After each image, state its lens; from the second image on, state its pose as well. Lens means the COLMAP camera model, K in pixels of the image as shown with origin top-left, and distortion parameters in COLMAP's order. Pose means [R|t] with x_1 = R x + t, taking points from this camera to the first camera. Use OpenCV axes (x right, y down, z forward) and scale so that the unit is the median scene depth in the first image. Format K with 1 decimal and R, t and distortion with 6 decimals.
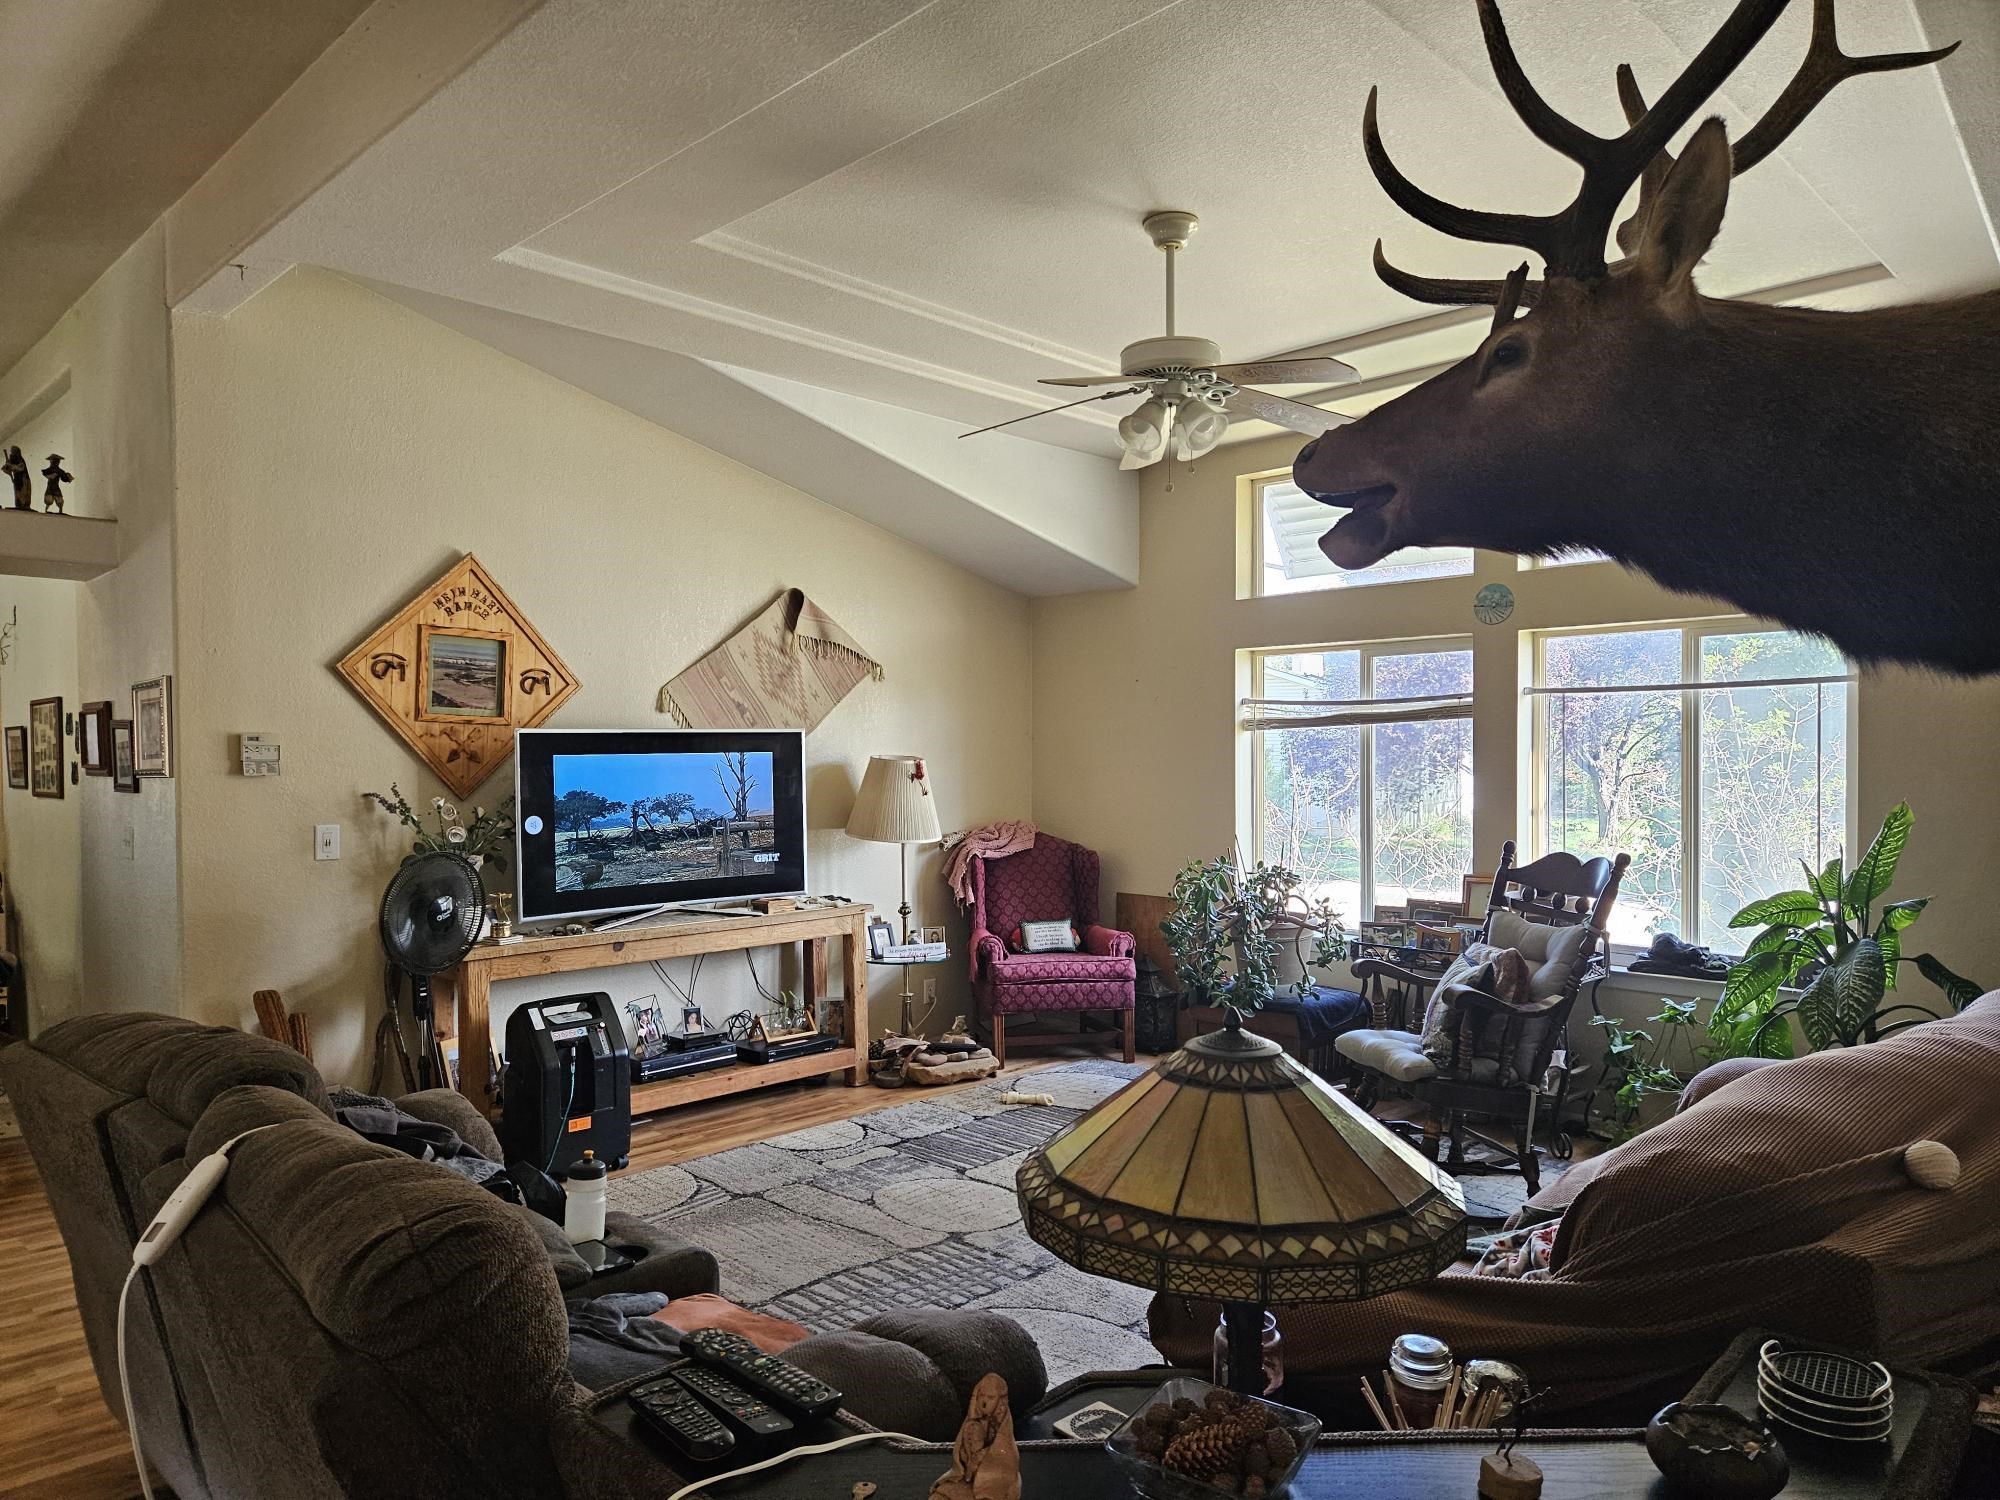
lens RADIAL K [[1326.0, 0, 1006.7], [0, 1326.0, 751.6], [0, 0, 1]] dist [0.050619, -0.043549]
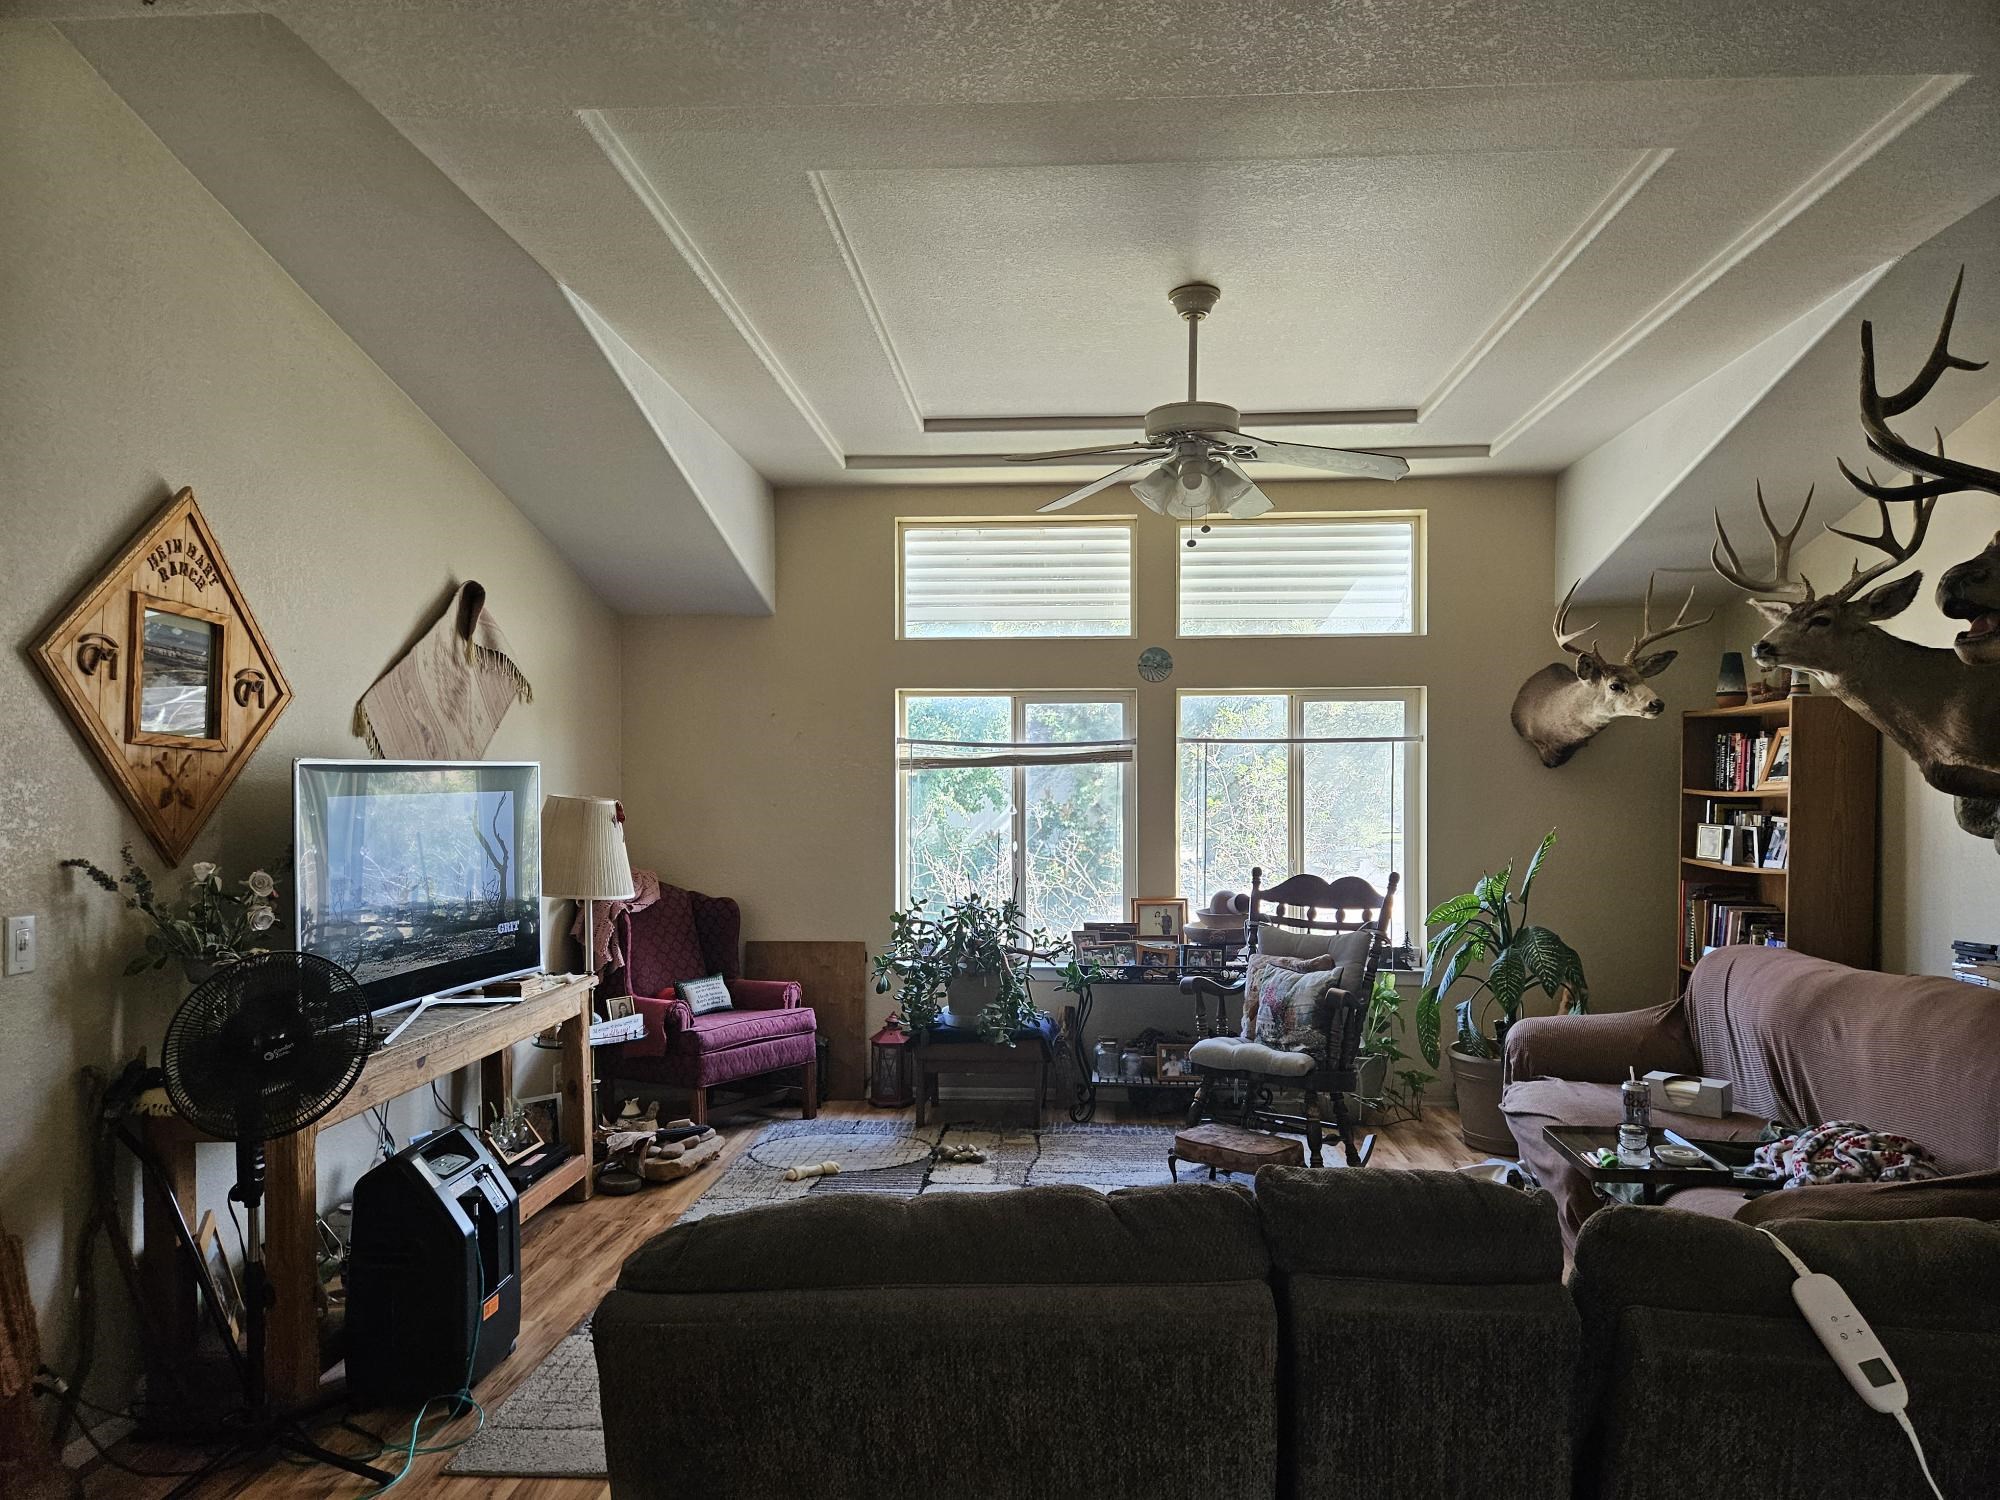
lens RADIAL K [[1326.0, 0, 1011.4], [0, 1326.0, 770.8], [0, 0, 1]] dist [0.050619, -0.043549]
pose [[0.749679, 0.011964, 0.661693, -0.485991], [-0.005952, 0.999918, -0.011336, -0.004638], [-0.661775, 0.004560, 0.749689, 0.218563]]
